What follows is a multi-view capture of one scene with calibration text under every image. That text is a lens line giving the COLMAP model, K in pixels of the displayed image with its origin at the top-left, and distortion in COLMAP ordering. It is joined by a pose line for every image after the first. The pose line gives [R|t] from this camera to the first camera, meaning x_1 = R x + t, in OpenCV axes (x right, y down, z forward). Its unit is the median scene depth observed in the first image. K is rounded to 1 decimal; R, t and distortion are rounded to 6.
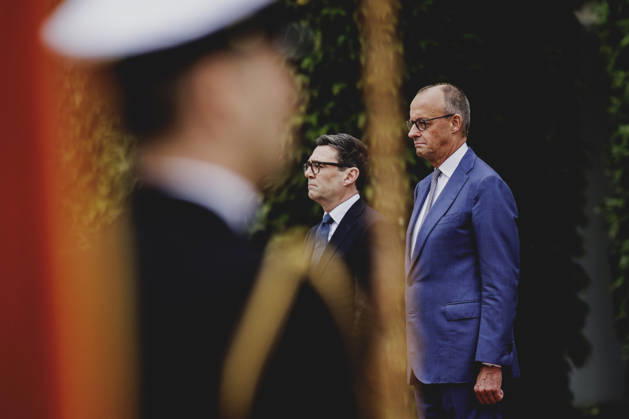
lens RADIAL K [[4694.1, 0, 314.5], [0, 4694.1, 209.5], [0, 0, 1]] dist [-0.537882, -12.074776]
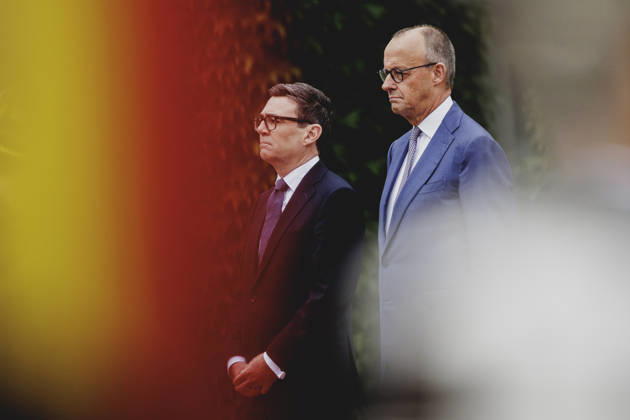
lens RADIAL K [[4701.5, 0, 315.0], [0, 4701.5, 210.0], [0, 0, 1]] dist [-0.537882, -12.074776]
pose [[0.999776, 0.020113, 0.006600, 0.003017], [-0.020167, 0.999763, 0.008231, -0.000434], [-0.006433, -0.008362, 0.999944, 0.162385]]
